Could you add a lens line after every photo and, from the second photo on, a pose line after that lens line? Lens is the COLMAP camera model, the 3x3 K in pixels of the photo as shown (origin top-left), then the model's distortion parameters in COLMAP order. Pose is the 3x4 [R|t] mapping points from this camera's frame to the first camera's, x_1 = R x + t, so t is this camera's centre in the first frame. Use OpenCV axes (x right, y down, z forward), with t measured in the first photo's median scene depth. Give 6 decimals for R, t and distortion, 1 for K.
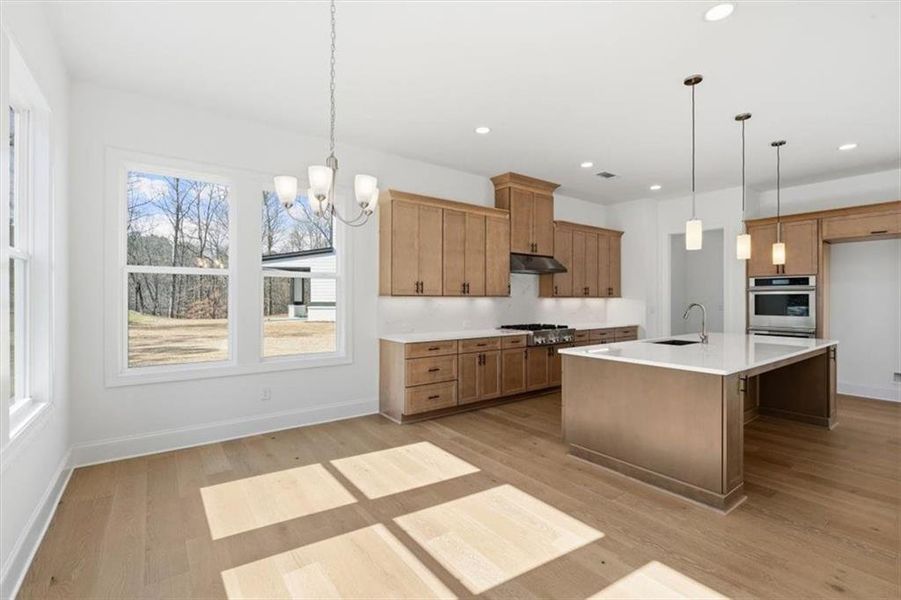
lens RADIAL K [[408.7, 0, 451.3], [0, 408.7, 298.0], [0, 0, 1]] dist [-0.005720, 0.000171]
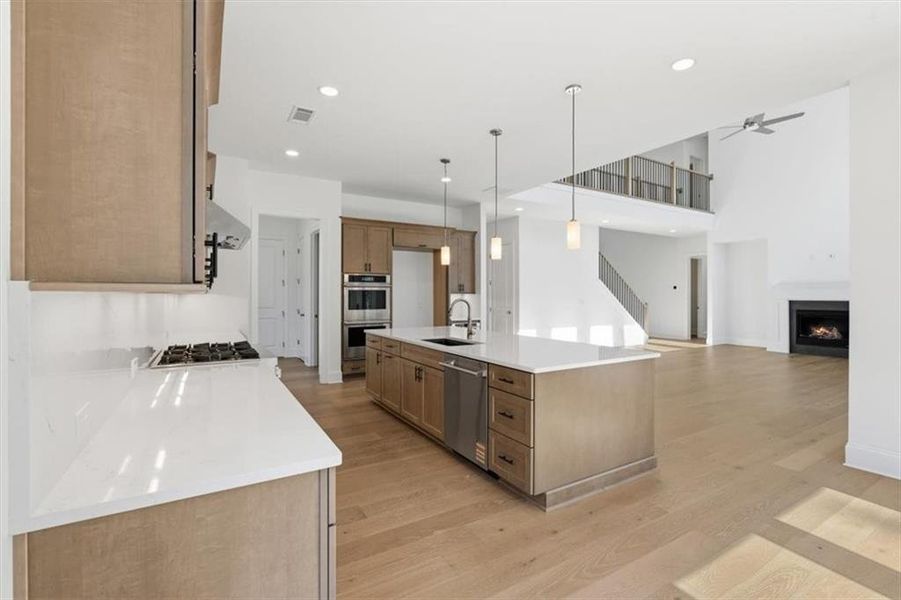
lens RADIAL K [[408.7, 0, 446.5], [0, 408.7, 295.8], [0, 0, 1]] dist [-0.005720, 0.000171]
pose [[0.100545, -0.005987, 0.994914, -0.290775], [0.000605, 0.999982, 0.005957, -0.000036], [-0.994932, 0.000003, 0.100547, 0.716840]]
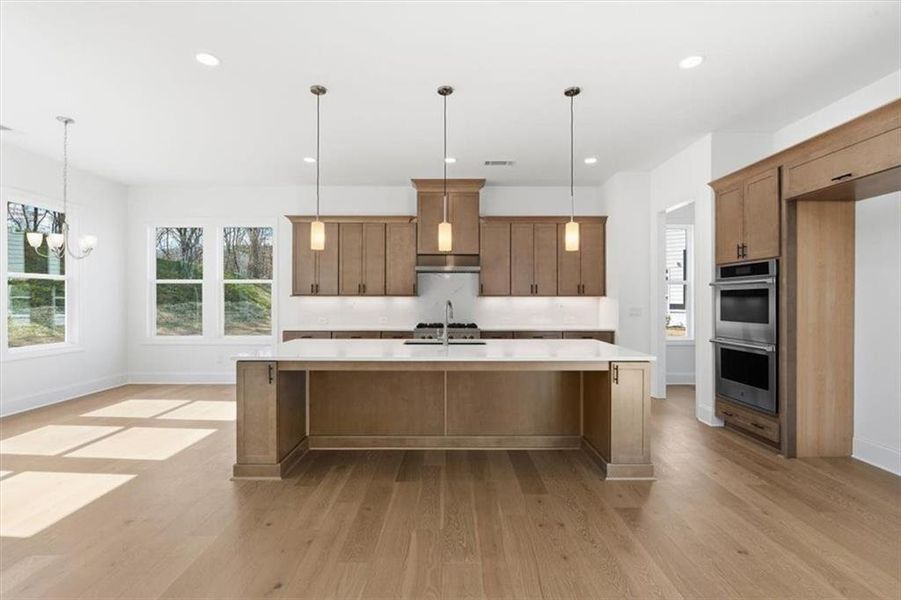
lens RADIAL K [[408.7, 0, 450.2], [0, 408.7, 299.5], [0, 0, 1]] dist [-0.005720, 0.000171]
pose [[0.801733, -0.001060, -0.597681, 0.874669], [0.000631, 0.999999, -0.000927, 0.007868], [0.597682, 0.000366, 0.801733, 0.203906]]
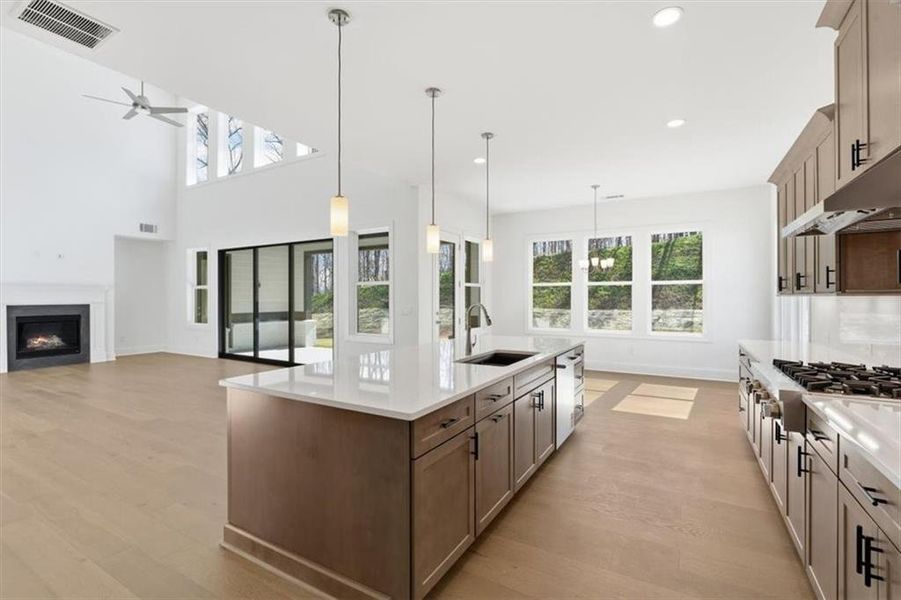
lens RADIAL K [[408.7, 0, 449.2], [0, 408.7, 295.6], [0, 0, 1]] dist [-0.005720, 0.000171]
pose [[-0.915238, -0.004037, -0.402893, 0.734699], [-0.001563, 0.999978, -0.006471, 0.003504], [0.402910, -0.005293, -0.915224, 1.266260]]
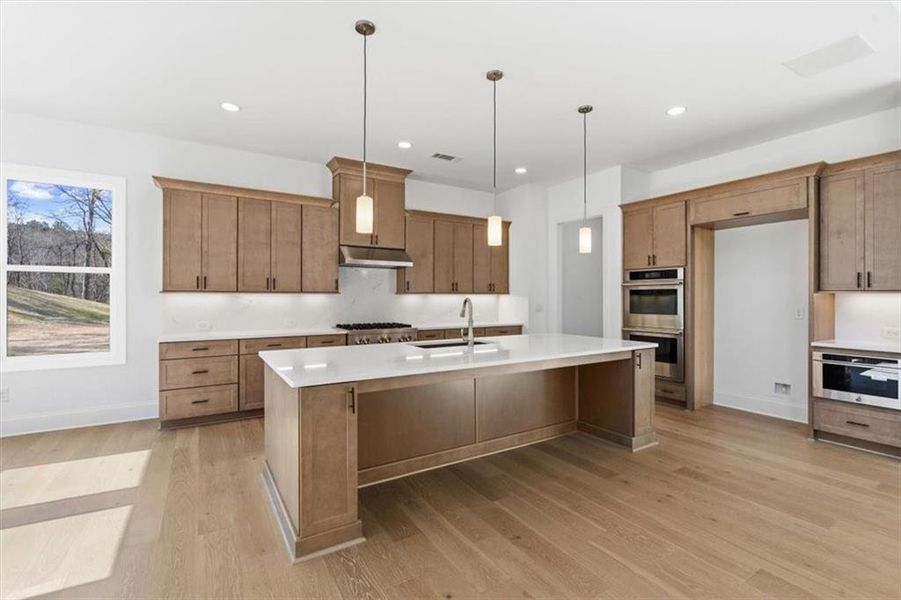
lens RADIAL K [[408.7, 0, 453.0], [0, 408.7, 295.7], [0, 0, 1]] dist [-0.005720, 0.000171]
pose [[0.996654, -0.001587, -0.081720, 0.487610], [0.001355, 0.999995, -0.002893, 0.006703], [0.081725, 0.002772, 0.996651, 0.109351]]
